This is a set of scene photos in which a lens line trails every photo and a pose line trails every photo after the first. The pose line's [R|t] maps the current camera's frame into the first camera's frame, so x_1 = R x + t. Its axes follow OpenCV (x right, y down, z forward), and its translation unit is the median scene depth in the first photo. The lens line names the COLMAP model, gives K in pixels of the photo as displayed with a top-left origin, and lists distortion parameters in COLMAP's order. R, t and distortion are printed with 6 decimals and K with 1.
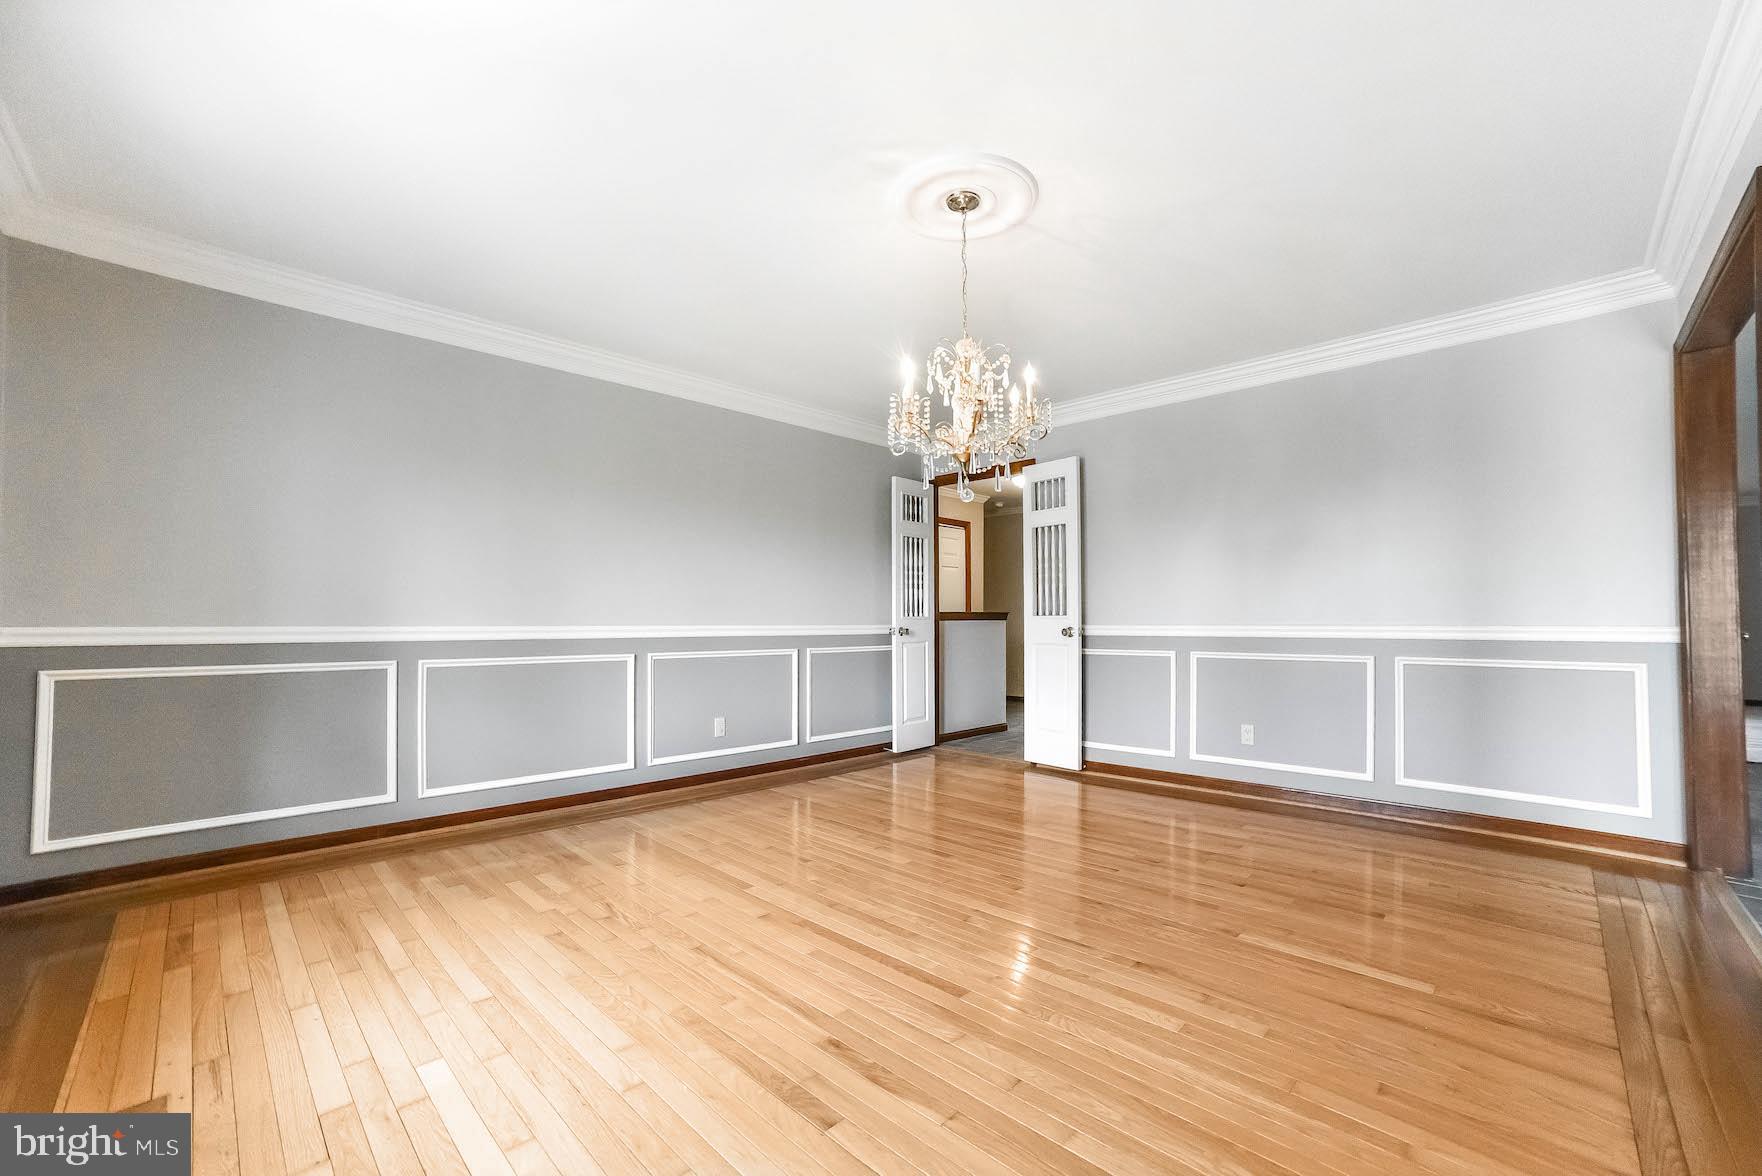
lens RADIAL K [[697.3, 0, 889.3], [0, 697.3, 600.8], [0, 0, 1]] dist [-0.082004, 0.032473]
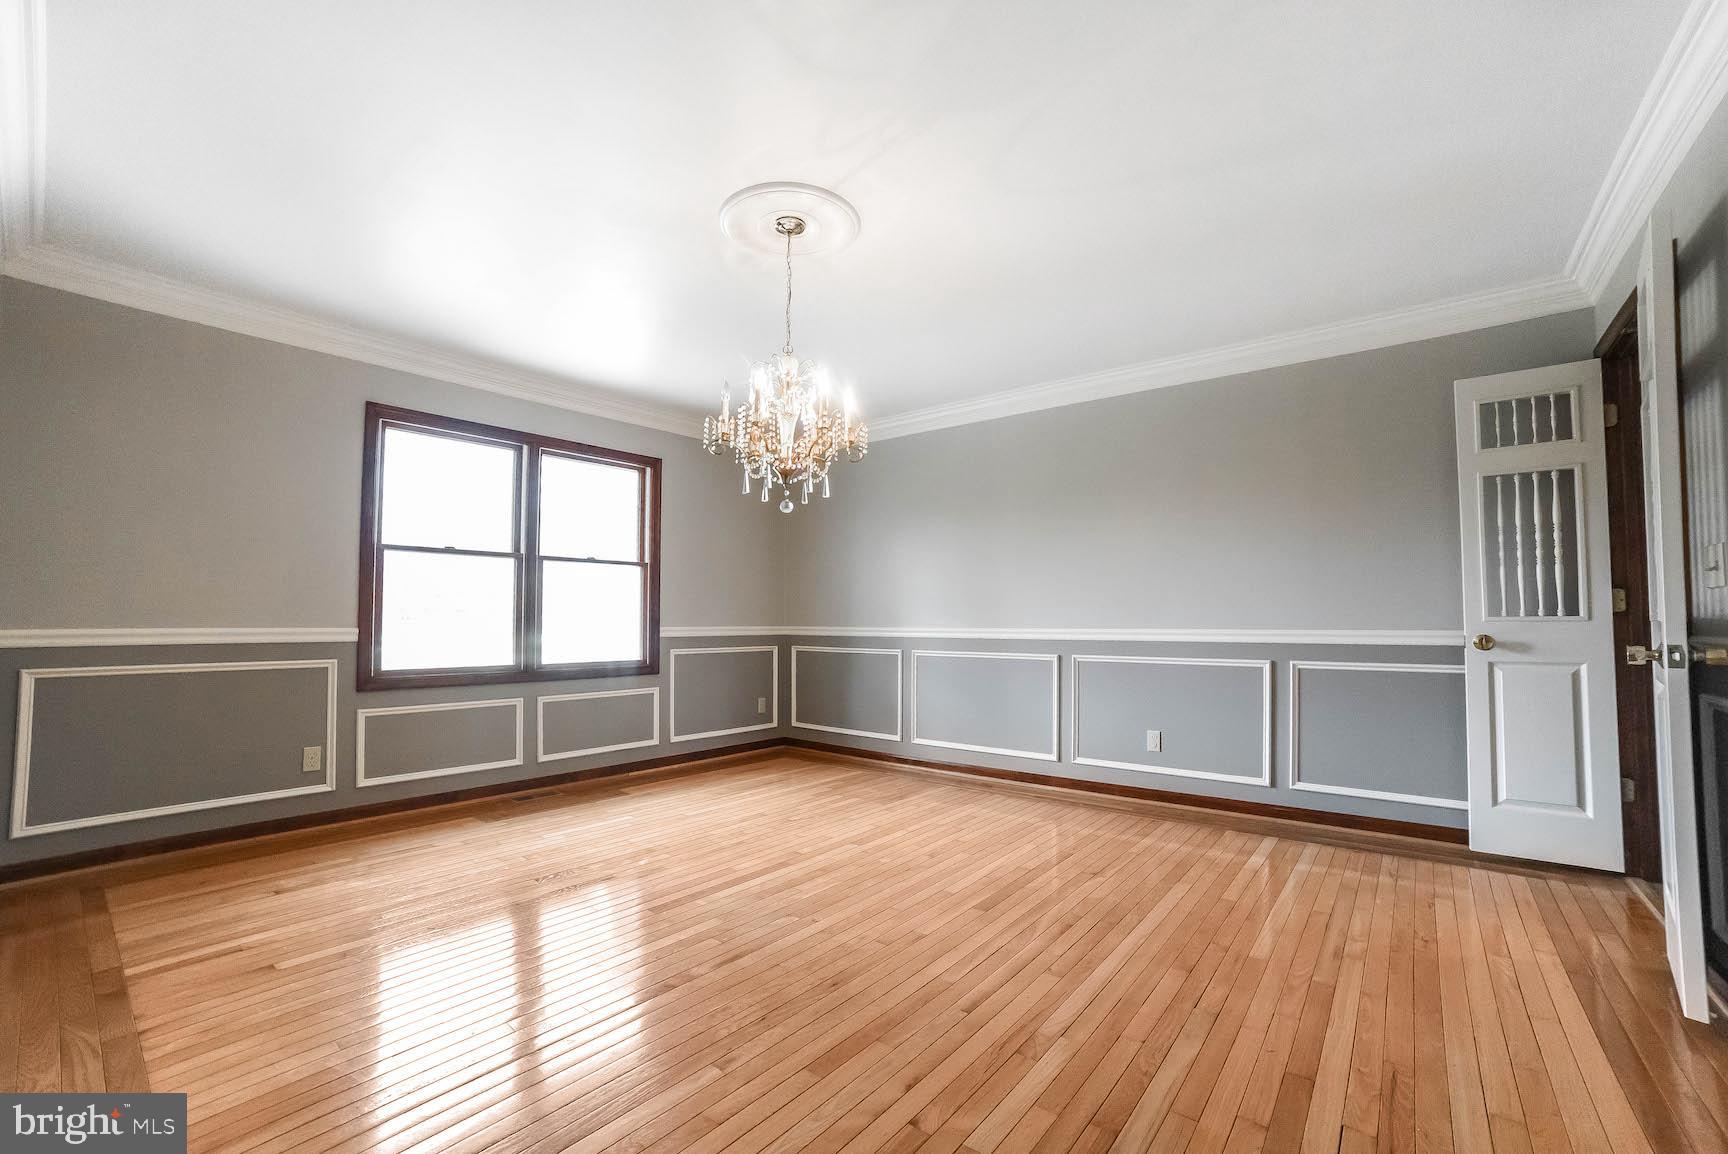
lens RADIAL K [[683.9, 0, 872.1], [0, 683.9, 589.5], [0, 0, 1]] dist [-0.082004, 0.032473]
pose [[0.125084, -0.048037, -0.990983, 0.601120], [0.028822, 0.998582, -0.044768, 0.012212], [0.991727, -0.022963, 0.126291, 0.529852]]
